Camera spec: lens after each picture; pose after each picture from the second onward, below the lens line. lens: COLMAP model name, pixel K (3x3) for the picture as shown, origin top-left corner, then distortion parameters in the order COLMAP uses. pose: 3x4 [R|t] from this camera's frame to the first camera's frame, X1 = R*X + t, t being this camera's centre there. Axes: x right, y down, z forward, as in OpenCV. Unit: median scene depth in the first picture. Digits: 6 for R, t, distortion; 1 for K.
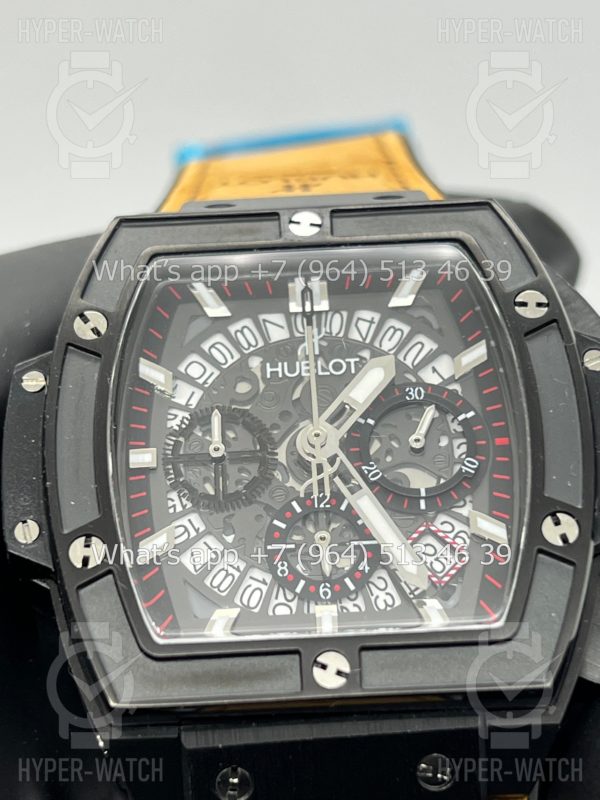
lens RADIAL K [[1821.1, 0, 300.0], [0, 1821.1, 400.0], [0, 0, 1]] dist [0.390064, 0.070427]
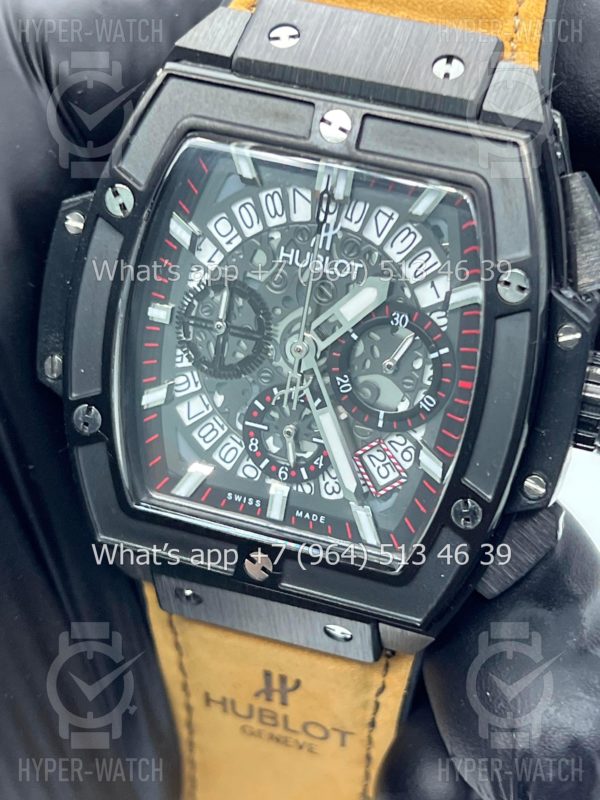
lens RADIAL K [[1838.4, 0, 300.0], [0, 1838.4, 400.0], [0, 0, 1]] dist [0.278361, -0.034347]
pose [[0.942948, 0.266373, -0.199734, 0.241363], [-0.063269, 0.732344, 0.677989, -0.715373], [0.326872, -0.626672, 0.707416, 0.182904]]
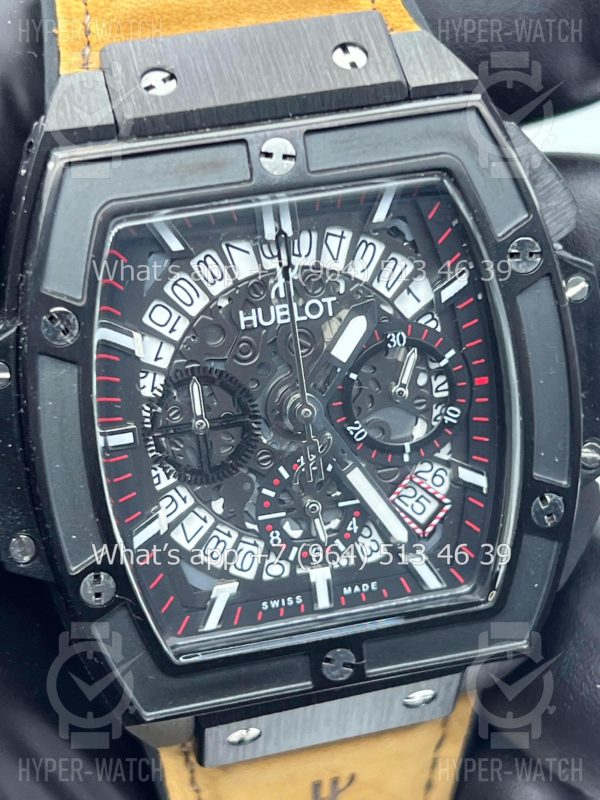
lens RADIAL K [[1838.4, 0, 300.0], [0, 1838.4, 400.0], [0, 0, 1]] dist [0.278361, -0.034347]
pose [[0.972533, -0.116247, 0.201659, -0.189099], [-0.042245, 0.763823, 0.644041, -0.612032], [-0.228900, -0.634870, 0.737932, 0.279455]]
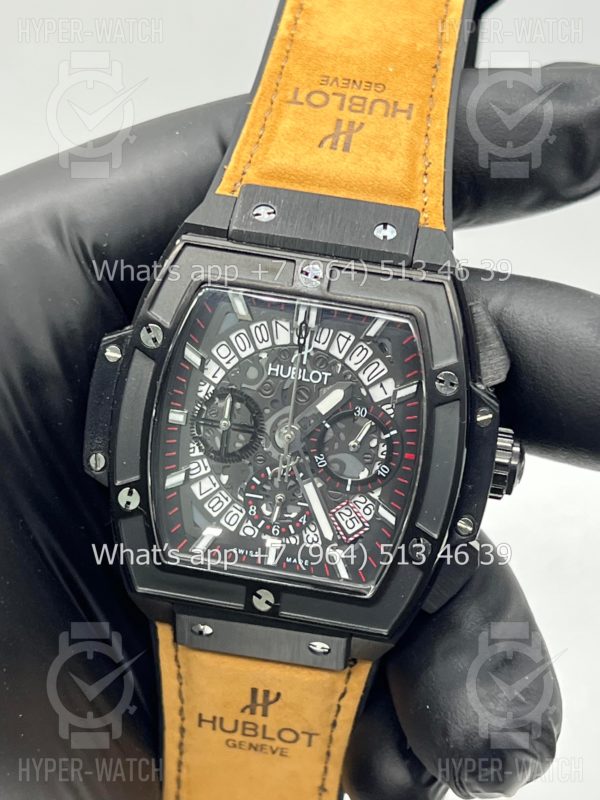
lens RADIAL K [[1784.6, 0, 300.0], [0, 1784.6, 400.0], [0, 0, 1]] dist [0.372186, 5.470442]
pose [[0.977472, 0.202911, -0.058100, 0.098941], [-0.125211, 0.779067, 0.614310, -0.917570], [0.169914, -0.593196, 0.786923, -0.155743]]
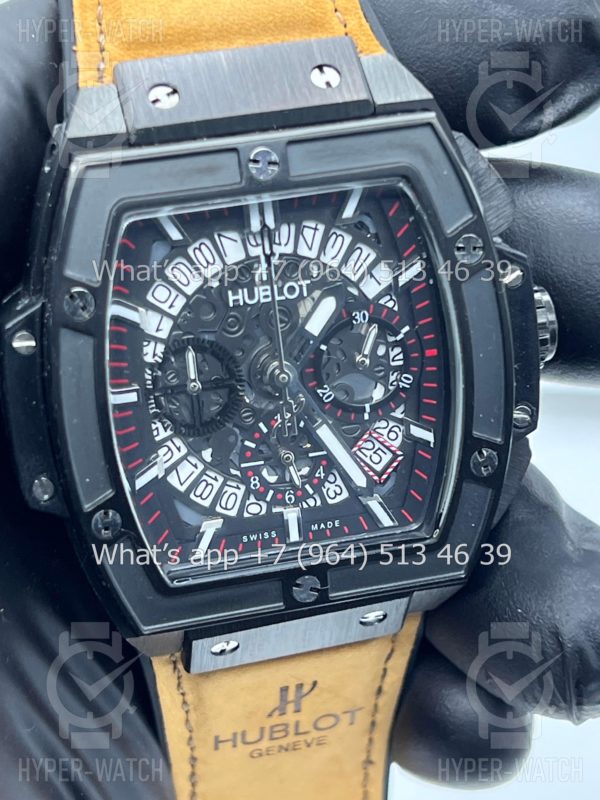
lens RADIAL K [[1838.4, 0, 300.0], [0, 1838.4, 400.0], [0, 0, 1]] dist [0.278361, -0.034347]
pose [[0.968974, -0.108280, 0.222183, -0.238283], [-0.072204, 0.735709, 0.673438, -0.748212], [-0.236382, -0.668587, 0.705064, 0.167064]]
